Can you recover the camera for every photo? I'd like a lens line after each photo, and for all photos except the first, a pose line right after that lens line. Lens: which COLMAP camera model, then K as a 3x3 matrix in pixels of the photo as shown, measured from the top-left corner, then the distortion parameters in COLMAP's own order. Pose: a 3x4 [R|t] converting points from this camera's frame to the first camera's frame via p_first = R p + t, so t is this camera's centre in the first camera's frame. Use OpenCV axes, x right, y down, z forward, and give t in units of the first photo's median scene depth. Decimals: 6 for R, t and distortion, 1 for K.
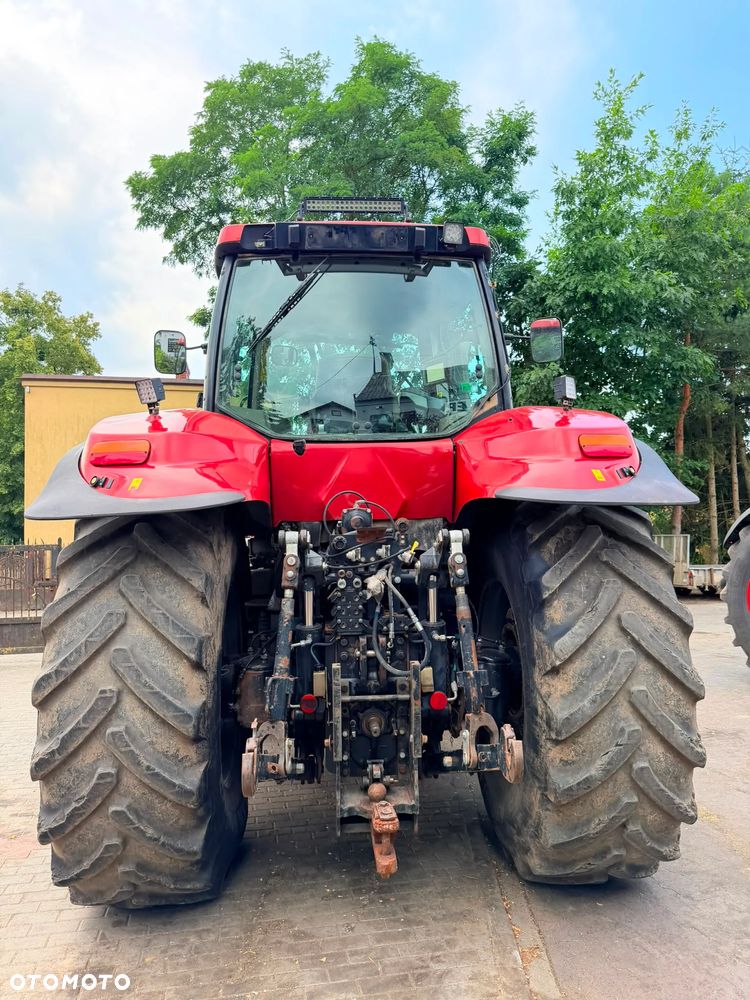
lens RADIAL K [[703.3, 0, 371.7], [0, 703.3, 498.8], [0, 0, 1]] dist [0.079156, -0.101573]
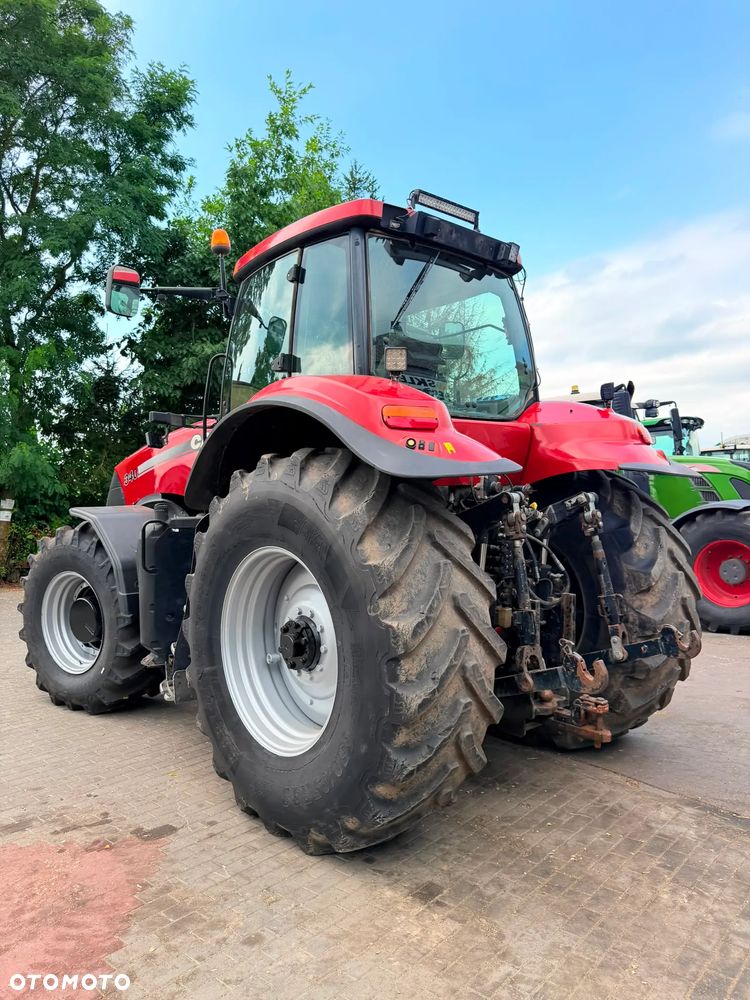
lens RADIAL K [[703.3, 0, 371.7], [0, 703.3, 498.8], [0, 0, 1]] dist [0.079156, -0.101573]
pose [[0.805686, 0.001689, 0.592341, -0.187744], [-0.024613, 0.999228, 0.030629, 0.005368], [-0.591832, -0.039257, 0.805105, 0.033120]]
